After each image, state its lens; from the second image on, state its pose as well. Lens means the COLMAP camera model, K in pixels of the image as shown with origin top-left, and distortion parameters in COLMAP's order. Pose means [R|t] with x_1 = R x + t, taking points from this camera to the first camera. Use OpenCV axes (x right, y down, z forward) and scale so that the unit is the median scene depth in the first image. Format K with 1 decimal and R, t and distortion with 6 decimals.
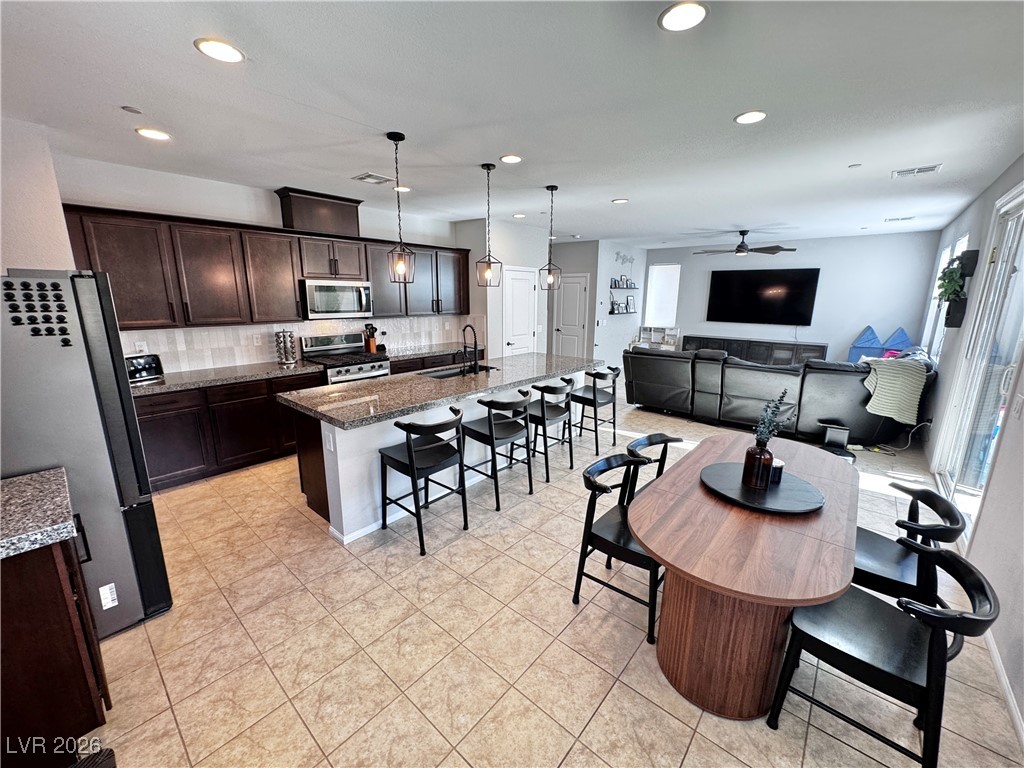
lens RADIAL K [[408.3, 0, 514.0], [0, 408.3, 387.1], [0, 0, 1]] dist [-0.003085, 0.000937]
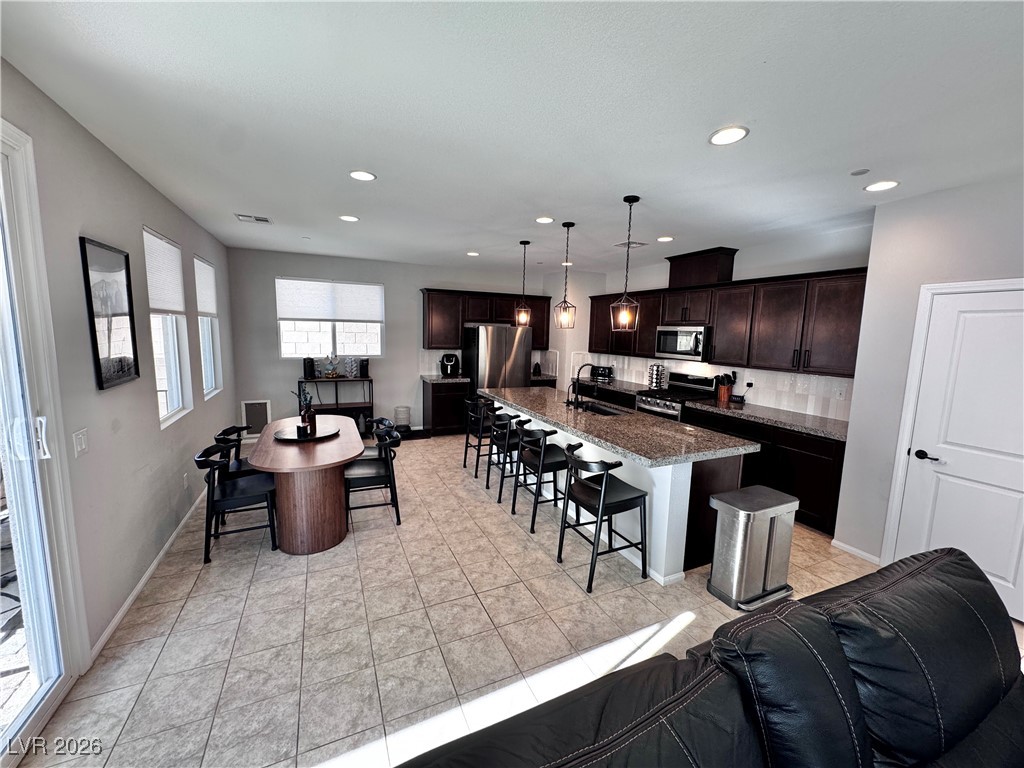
lens RADIAL K [[408.3, 0, 511.0], [0, 408.3, 382.1], [0, 0, 1]] dist [-0.003085, 0.000937]
pose [[-0.410947, 0.091375, -0.907069, 0.862195], [-0.240130, 0.948980, 0.204388, -0.248992], [0.879466, 0.301807, -0.368038, 1.129267]]
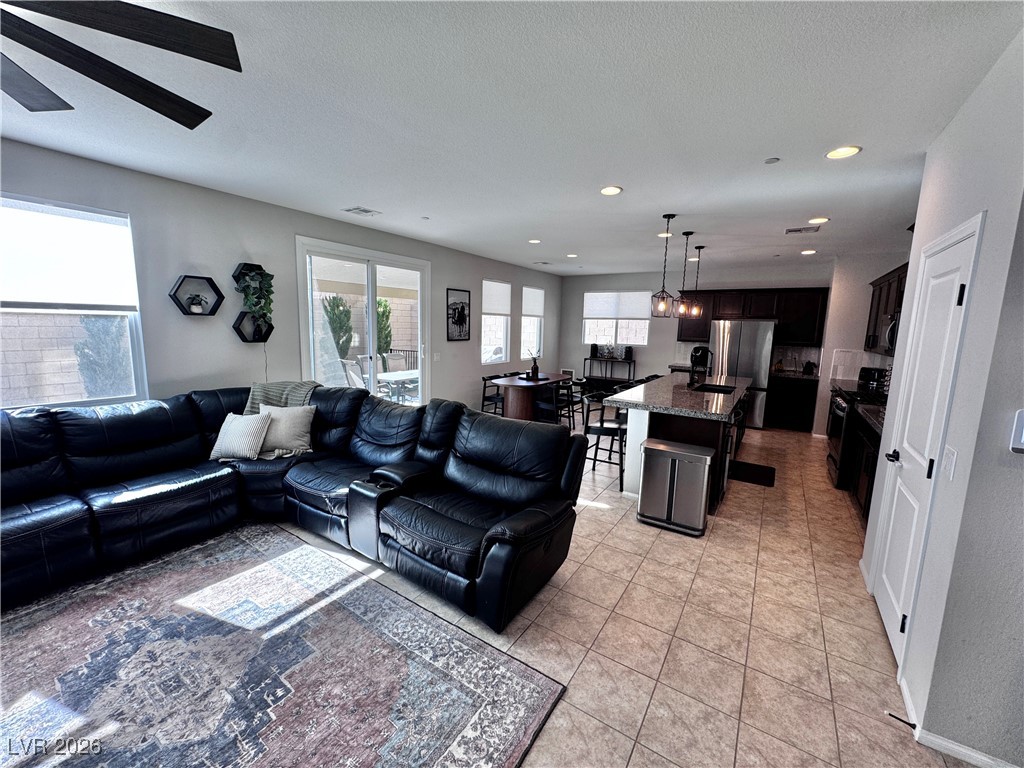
lens RADIAL K [[408.3, 0, 514.3], [0, 408.3, 383.6], [0, 0, 1]] dist [-0.003085, 0.000937]
pose [[-0.990608, -0.018636, -0.135458, 0.568044], [-0.067144, 0.929299, 0.363173, -0.418329], [0.119113, 0.368858, -0.921822, 1.928641]]
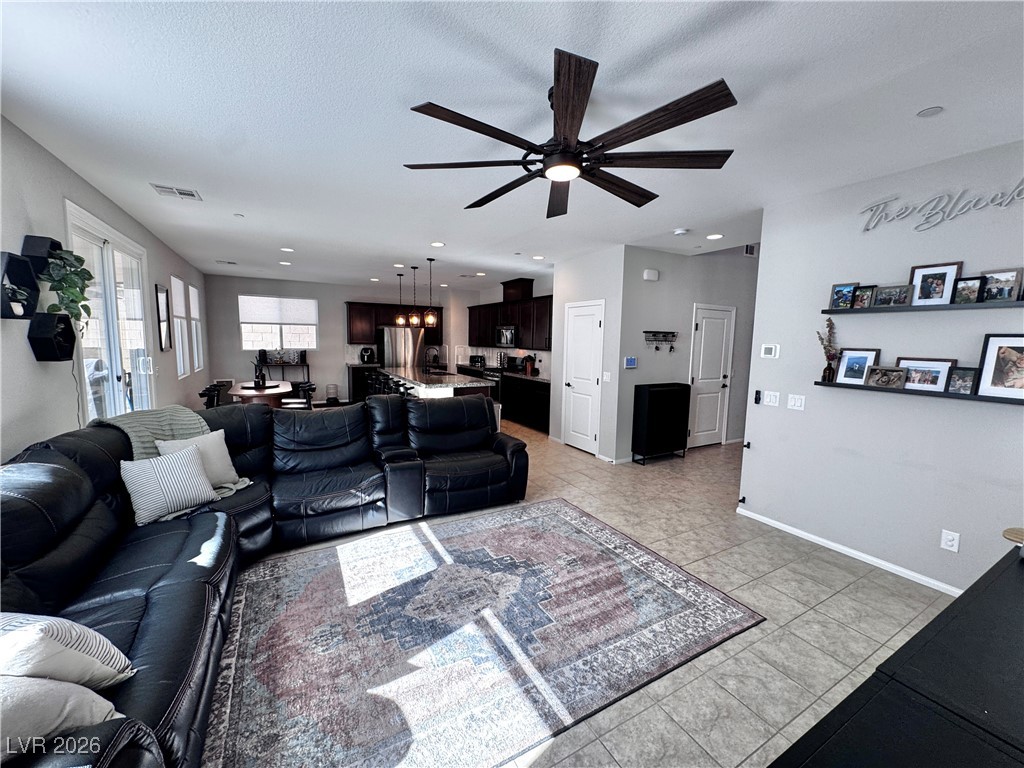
lens RADIAL K [[408.3, 0, 513.2], [0, 408.3, 382.0], [0, 0, 1]] dist [-0.003085, 0.000937]
pose [[-0.334822, 0.080277, -0.938856, 1.366149], [-0.240276, 0.956154, 0.167444, -0.359411], [0.911132, 0.281648, -0.300853, 1.764129]]
